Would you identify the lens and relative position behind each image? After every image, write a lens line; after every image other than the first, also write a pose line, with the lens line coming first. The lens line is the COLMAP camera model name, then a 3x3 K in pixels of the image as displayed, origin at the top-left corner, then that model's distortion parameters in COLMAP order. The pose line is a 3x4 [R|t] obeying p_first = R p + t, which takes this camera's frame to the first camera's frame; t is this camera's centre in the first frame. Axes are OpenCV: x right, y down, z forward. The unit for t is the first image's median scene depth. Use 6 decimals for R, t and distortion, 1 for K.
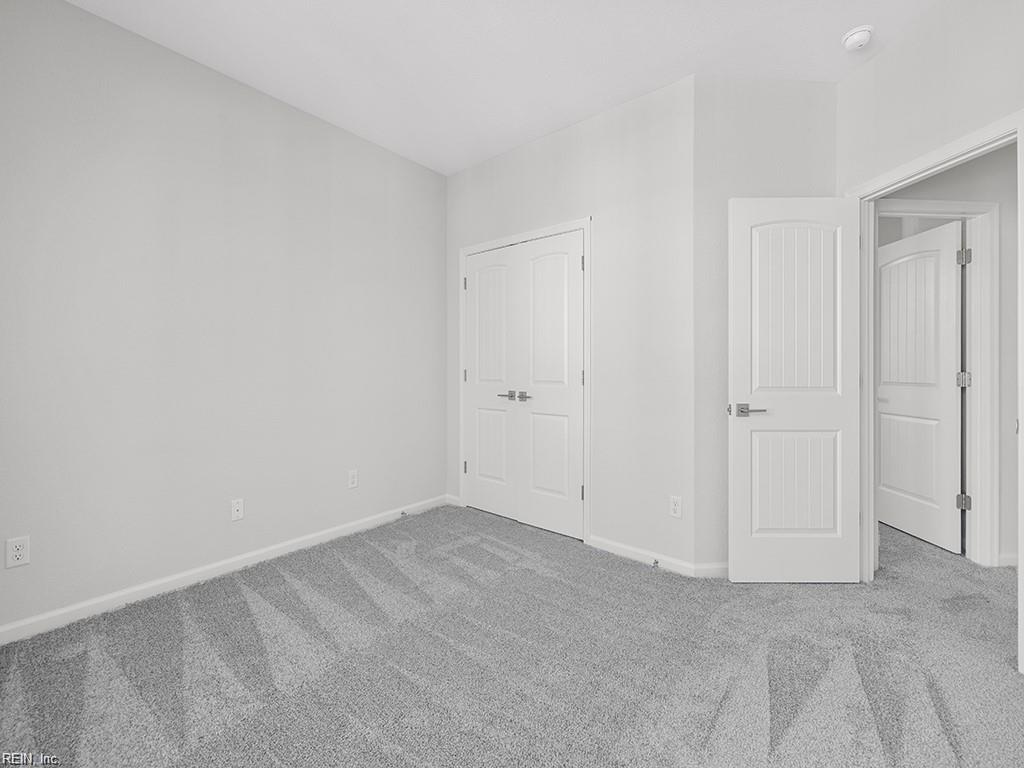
lens RADIAL K [[440.8, 0, 516.2], [0, 440.8, 369.7], [0, 0, 1]] dist [0.000184, 0.000228]
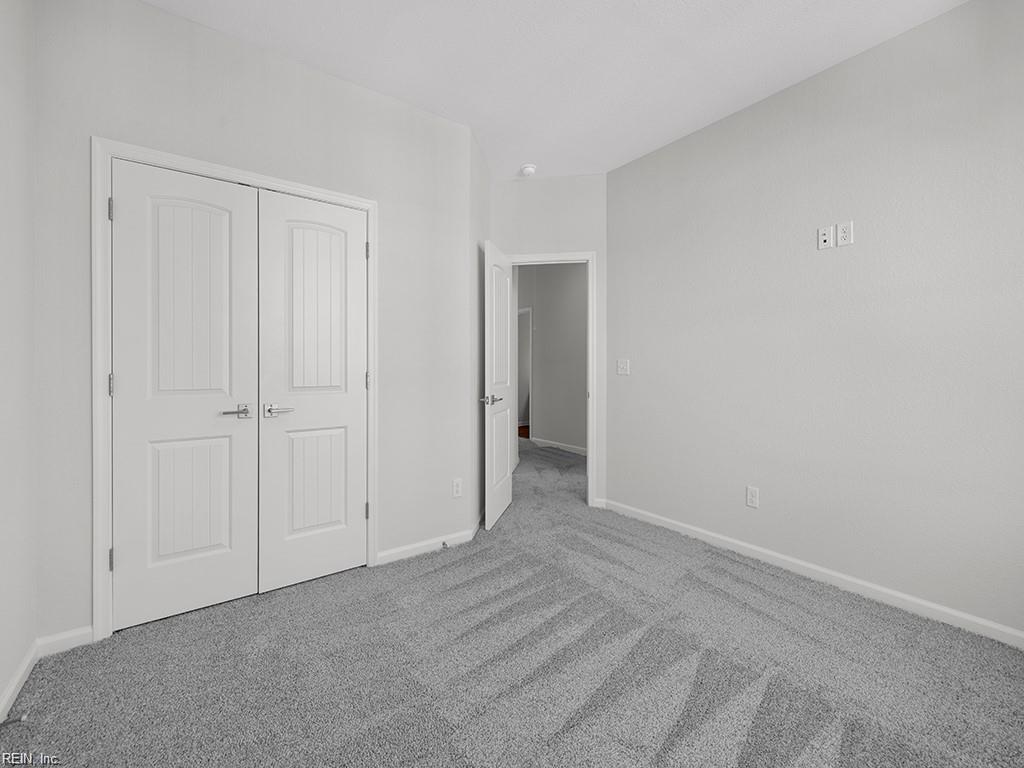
lens RADIAL K [[440.8, 0, 516.2], [0, 440.8, 369.7], [0, 0, 1]] dist [0.000184, 0.000228]
pose [[0.224478, -0.009498, 0.974433, -0.645771], [0.003483, 0.999954, 0.008944, -0.011039], [-0.974473, 0.001386, 0.224500, 0.512898]]
